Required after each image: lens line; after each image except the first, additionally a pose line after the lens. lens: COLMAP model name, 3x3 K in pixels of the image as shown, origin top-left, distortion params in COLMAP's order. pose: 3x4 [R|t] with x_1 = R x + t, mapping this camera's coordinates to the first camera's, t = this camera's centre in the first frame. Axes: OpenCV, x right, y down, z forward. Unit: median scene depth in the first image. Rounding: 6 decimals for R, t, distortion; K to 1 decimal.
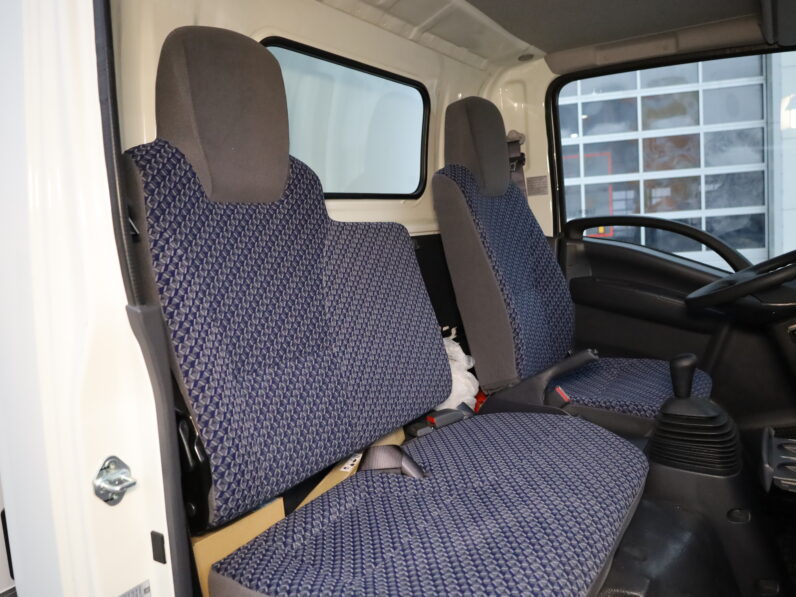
lens RADIAL K [[612.9, 0, 398.1], [0, 612.9, 298.5], [0, 0, 1]] dist [-0.019809, -0.003563]
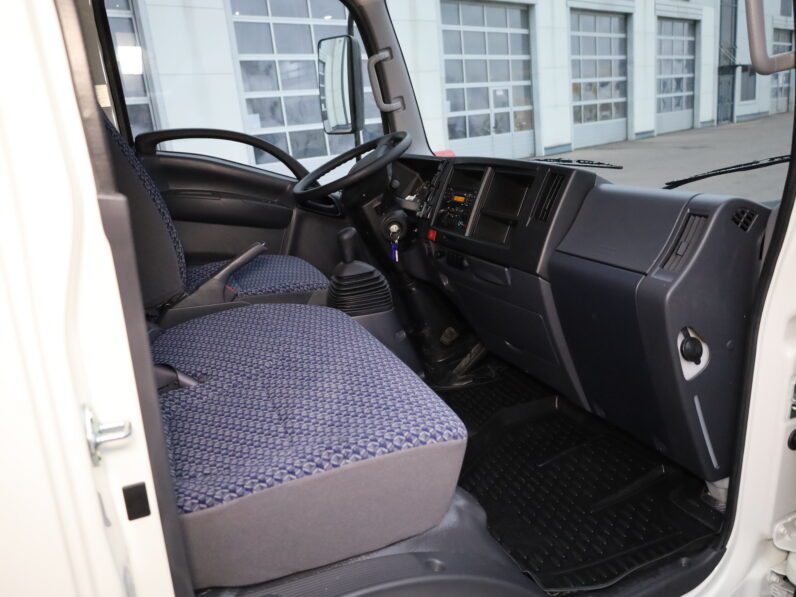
lens RADIAL K [[613.9, 0, 395.9], [0, 613.9, 297.3], [0, 0, 1]] dist [-0.018997, 0.011247]
pose [[0.572937, -0.206626, 0.793126, -0.398578], [0.128441, 0.978379, 0.162105, 0.024489], [-0.809473, 0.008995, 0.587088, 0.112315]]
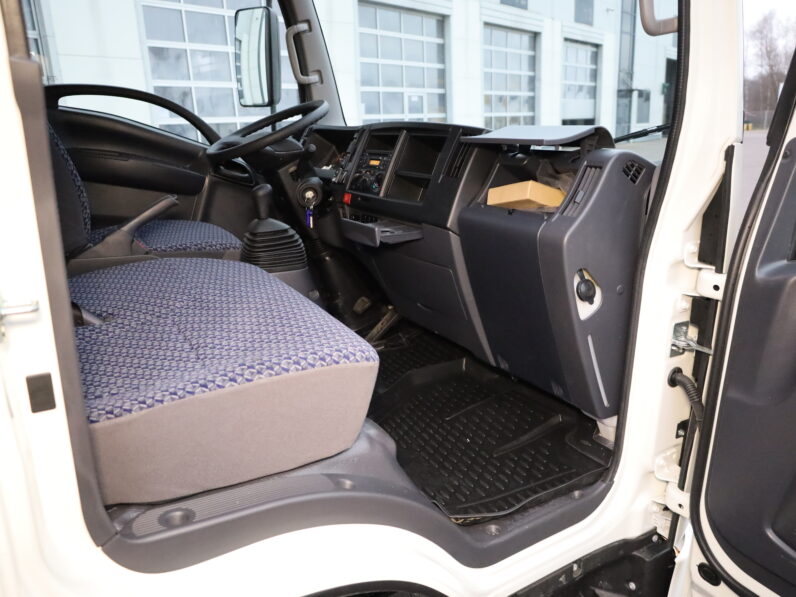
lens RADIAL K [[613.9, 0, 395.9], [0, 613.9, 297.3], [0, 0, 1]] dist [-0.018997, 0.011247]
pose [[0.457602, -0.190265, 0.868562, -0.429775], [0.085441, 0.981726, 0.170040, 0.094560], [-0.885043, -0.003600, 0.465496, 0.105359]]
